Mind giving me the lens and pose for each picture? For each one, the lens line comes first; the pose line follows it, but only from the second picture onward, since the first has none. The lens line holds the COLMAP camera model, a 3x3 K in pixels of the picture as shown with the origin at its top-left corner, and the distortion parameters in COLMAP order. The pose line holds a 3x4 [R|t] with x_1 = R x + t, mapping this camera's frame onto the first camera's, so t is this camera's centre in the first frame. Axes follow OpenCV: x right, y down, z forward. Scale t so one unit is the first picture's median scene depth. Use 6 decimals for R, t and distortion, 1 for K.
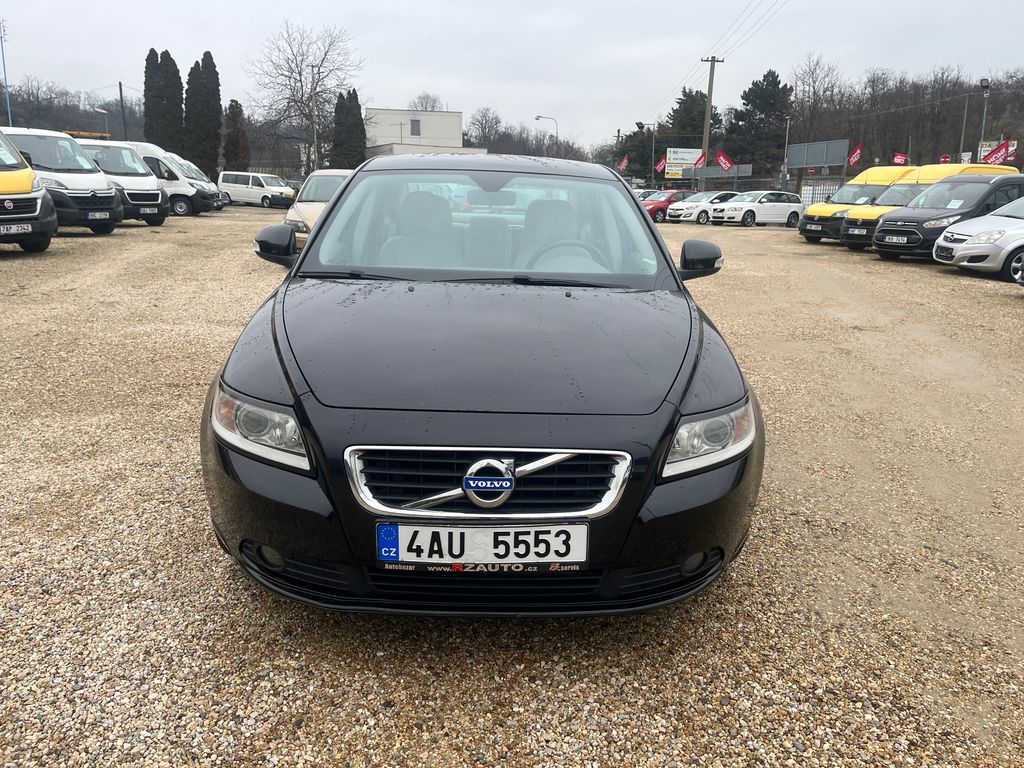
lens RADIAL K [[777.4, 0, 524.2], [0, 777.4, 385.2], [0, 0, 1]] dist [0.086900, -0.114456]
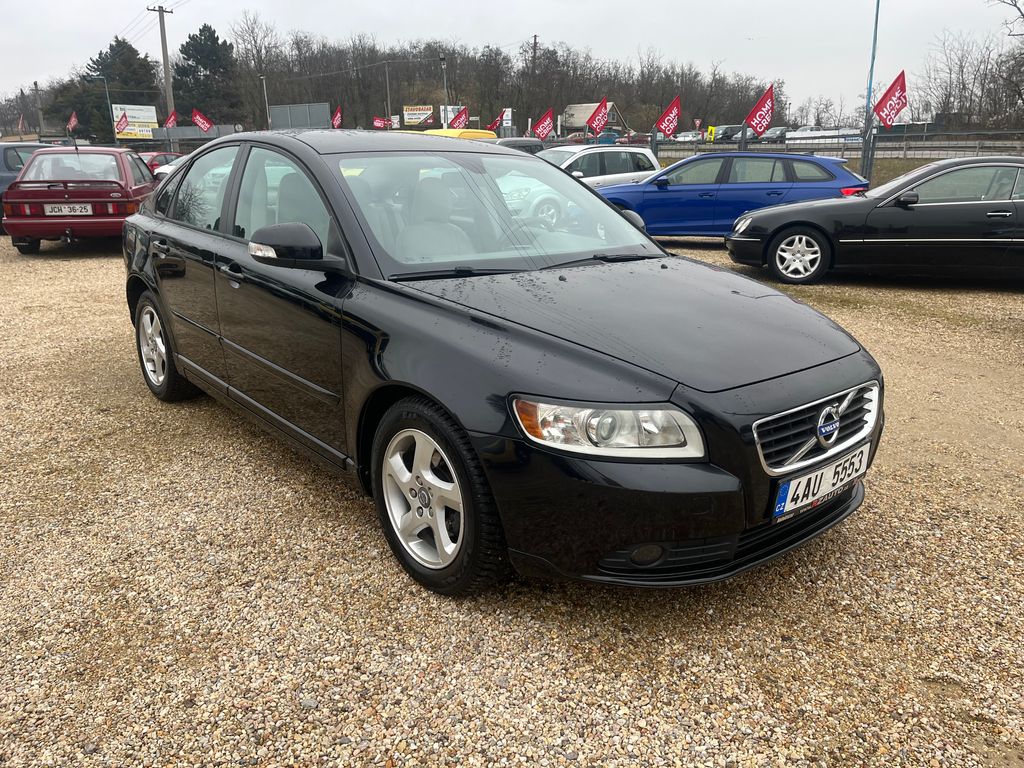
lens RADIAL K [[777.4, 0, 524.2], [0, 777.4, 385.2], [0, 0, 1]] dist [0.086900, -0.114456]
pose [[0.777532, -0.195104, 0.597811, -1.035778], [0.166495, 0.980597, 0.103482, -0.128447], [-0.606401, 0.019073, 0.794930, 0.306676]]
